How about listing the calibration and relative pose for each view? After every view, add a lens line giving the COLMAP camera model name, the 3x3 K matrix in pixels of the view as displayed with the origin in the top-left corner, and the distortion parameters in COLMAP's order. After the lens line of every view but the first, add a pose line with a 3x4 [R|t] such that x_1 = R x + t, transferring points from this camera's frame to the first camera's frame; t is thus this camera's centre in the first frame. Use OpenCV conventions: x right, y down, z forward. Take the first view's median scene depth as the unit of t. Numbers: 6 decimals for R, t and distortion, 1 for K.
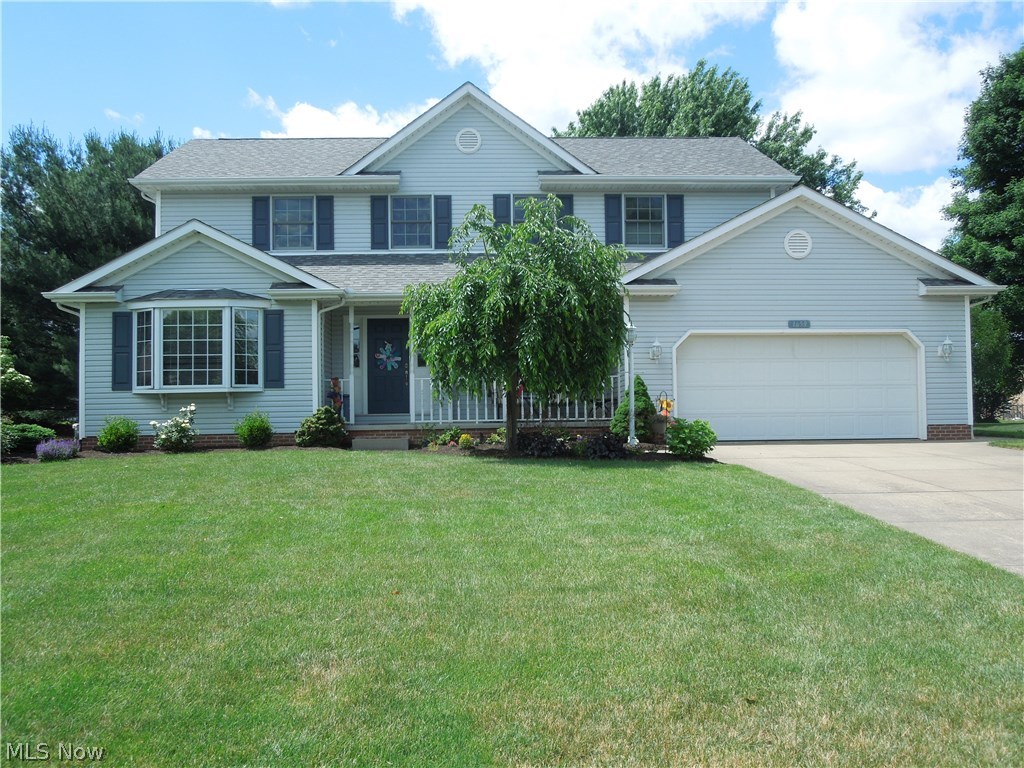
lens RADIAL K [[941.4, 0, 510.2], [0, 941.4, 384.5], [0, 0, 1]] dist [-0.019952, 0.000000]
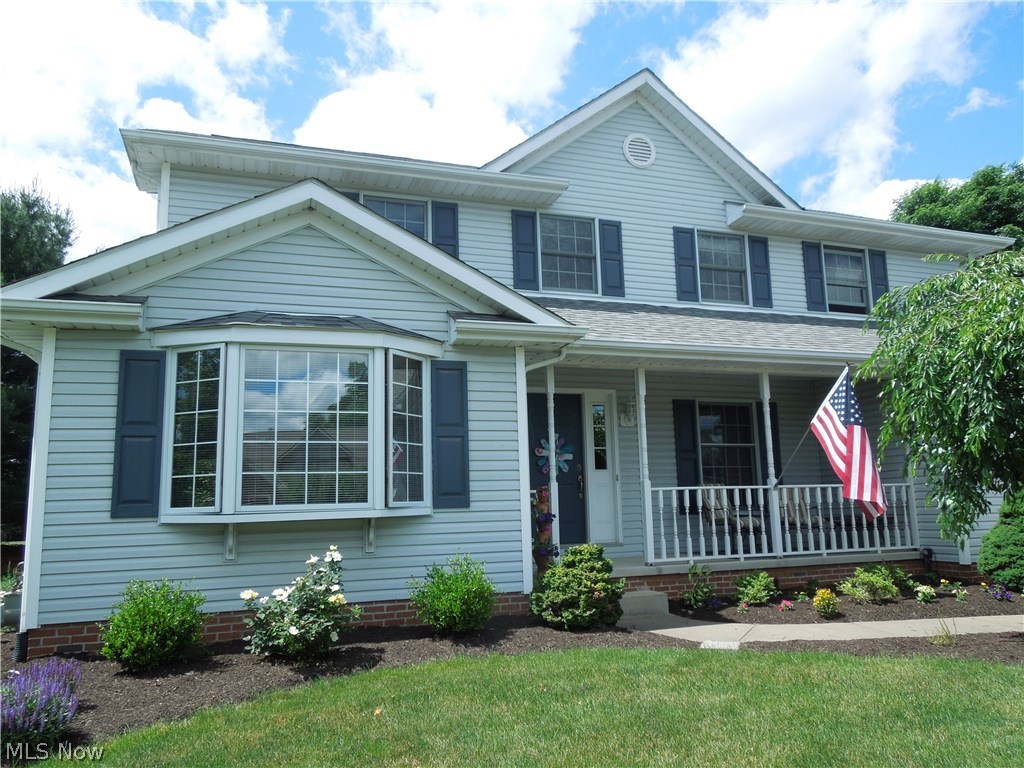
lens RADIAL K [[771.1, 0, 513.6], [0, 771.1, 383.5], [0, 0, 1]] dist [-0.006924, -0.012231]
pose [[0.955226, 0.034176, 0.293898, -0.347350], [0.006590, 0.990603, -0.136613, -0.006017], [-0.295805, 0.132433, 0.946024, 0.574855]]
